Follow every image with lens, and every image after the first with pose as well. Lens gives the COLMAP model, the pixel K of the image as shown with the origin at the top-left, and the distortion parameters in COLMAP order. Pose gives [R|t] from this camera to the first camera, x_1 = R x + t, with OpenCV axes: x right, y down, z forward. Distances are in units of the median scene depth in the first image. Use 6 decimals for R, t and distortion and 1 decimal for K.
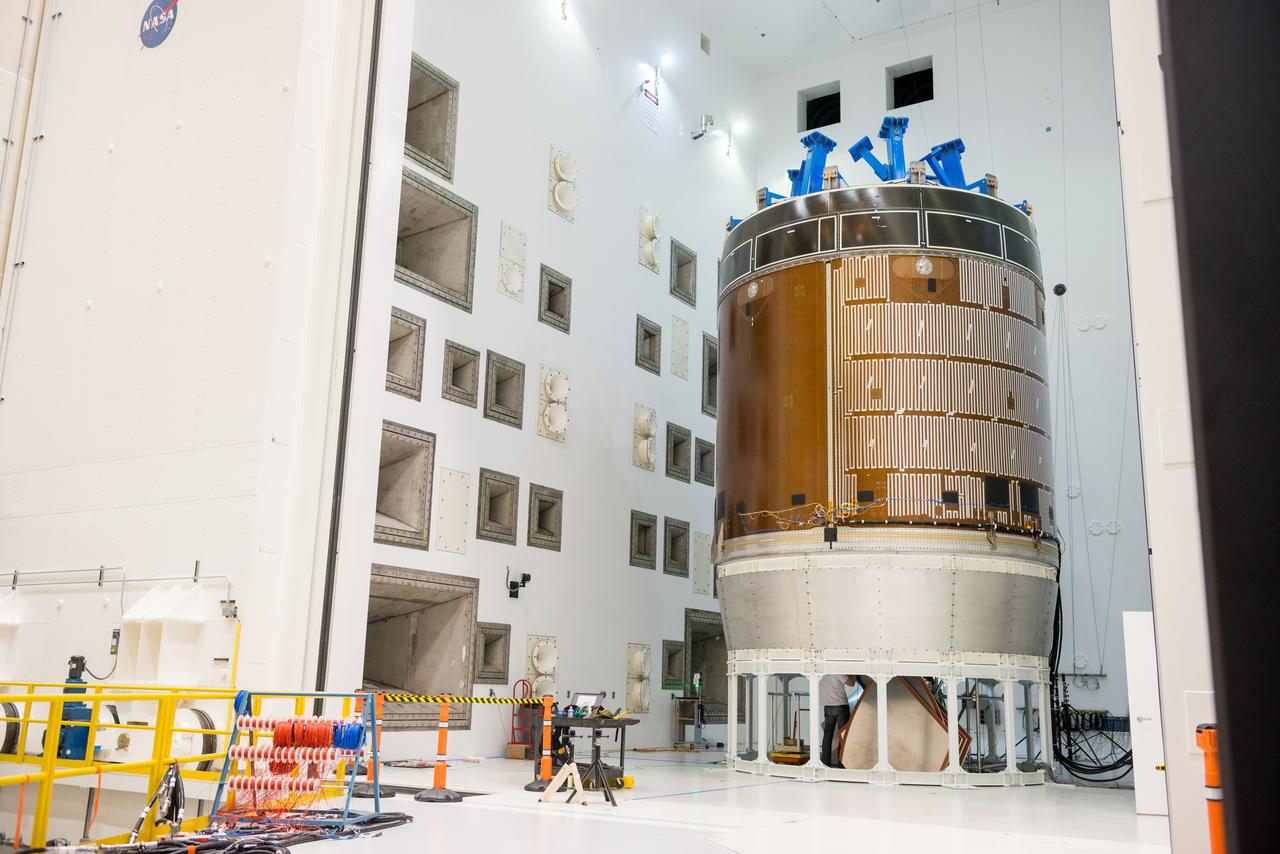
lens RADIAL K [[1156.2, 0, 638.4], [0, 1156.2, 409.8], [0, 0, 1]] dist [0.038424, -0.016580]
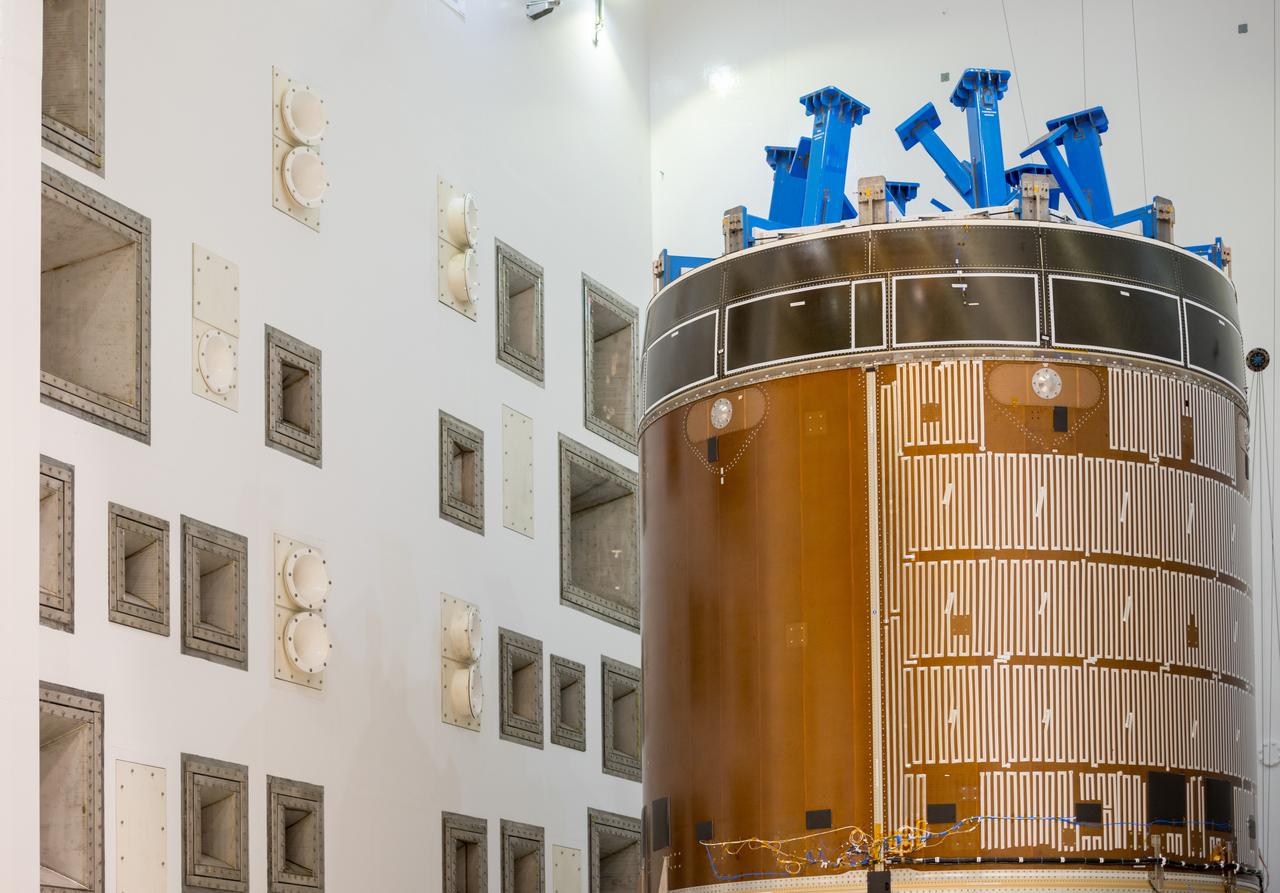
lens RADIAL K [[2716.2, 0, 685.3], [0, 2716.2, 914.9], [0, 0, 1]] dist [-0.013870, 0.000000]
pose [[0.985822, -0.028701, 0.165324, -0.125356], [0.000959, 0.986211, 0.165488, -0.082535], [-0.167794, -0.162983, 0.972256, -0.222220]]
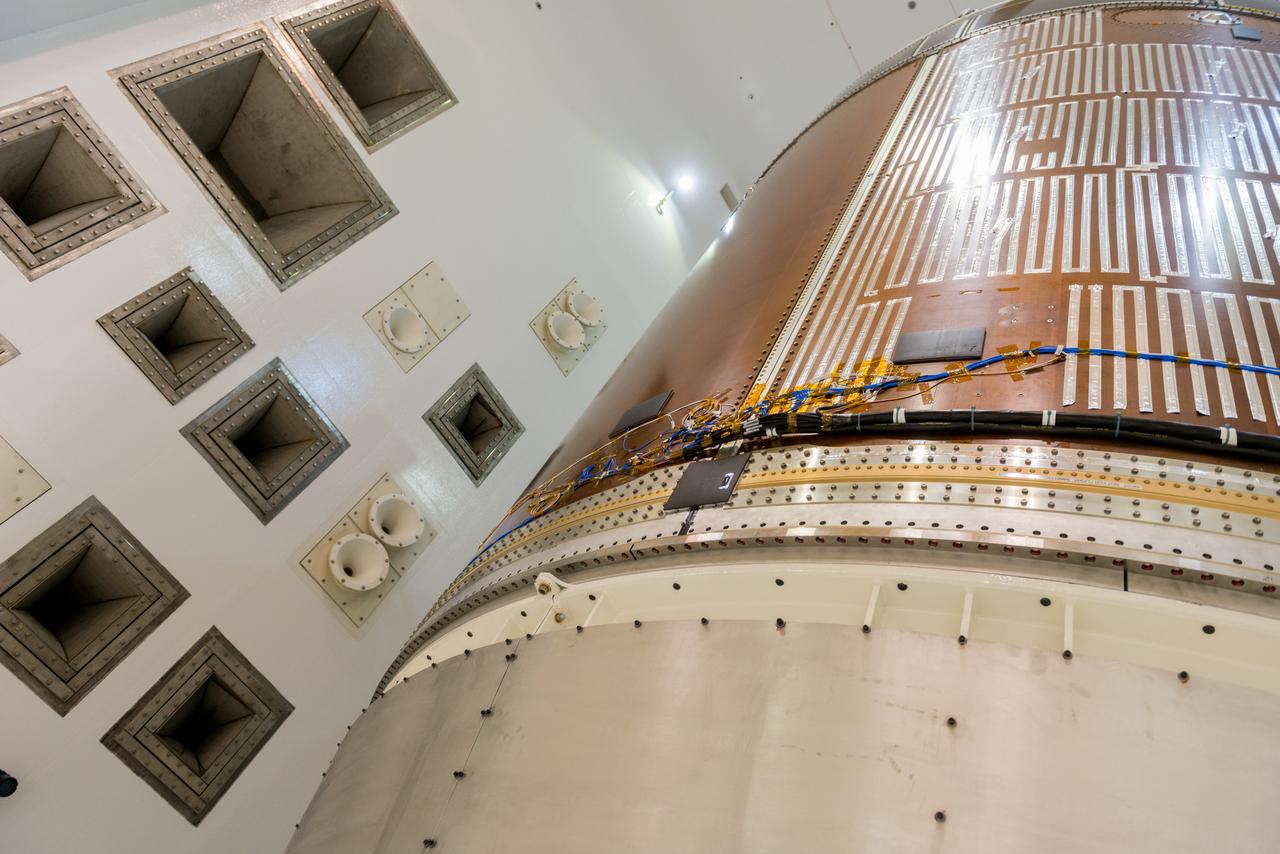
lens RADIAL K [[874.9, 0, 647.5], [0, 874.9, 419.7], [0, 0, 1]] dist [-0.020868, -0.018443]
pose [[0.935251, 0.178573, -0.305642, 0.175935], [-0.330603, 0.749236, -0.573888, 0.158649], [0.126517, 0.637775, 0.759761, 0.798518]]
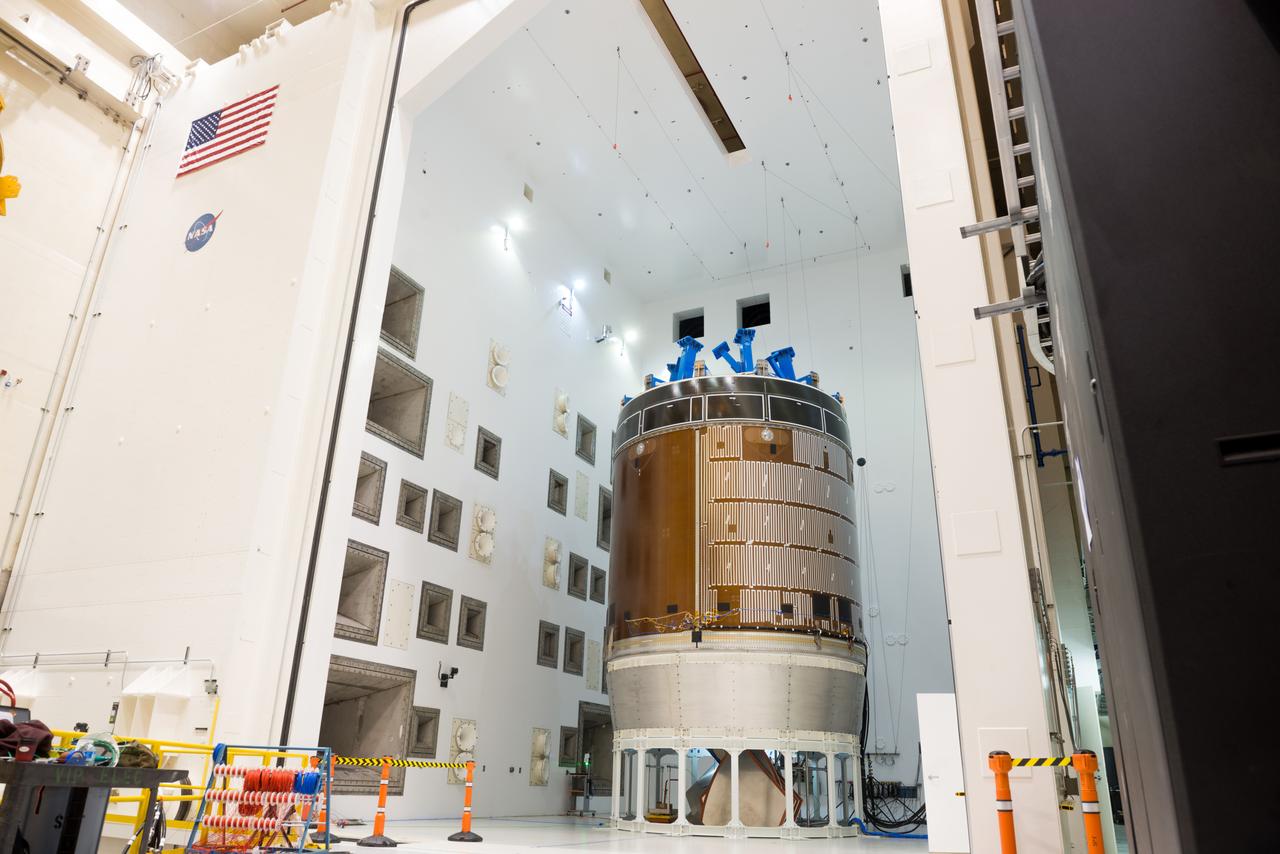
lens RADIAL K [[874.9, 0, 630.2], [0, 874.9, 418.9], [0, 0, 1]] dist [-0.020868, -0.018443]
pose [[0.994785, 0.041032, 0.093372, -0.007858], [-0.025905, 0.987132, -0.157793, 0.021182], [-0.098645, 0.154551, 0.983048, 0.011022]]
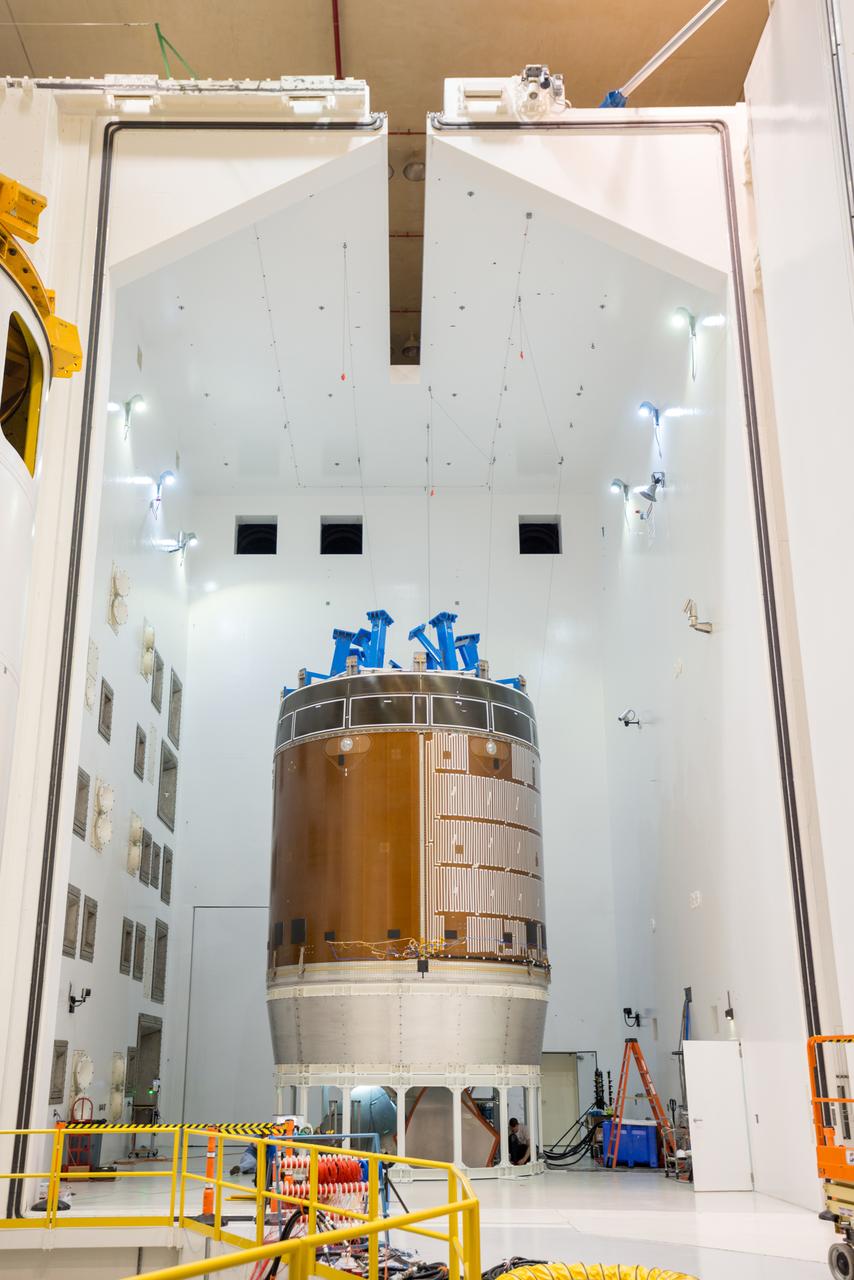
lens RADIAL K [[1242.1, 0, 372.6], [0, 1242.1, 647.1], [0, 0, 1]] dist [0.064932, 0.000000]
pose [[0.852788, 0.144569, 0.501849, -0.518768], [-0.104251, 0.988706, -0.107666, -0.067652], [-0.511747, 0.039498, 0.858228, -0.092519]]
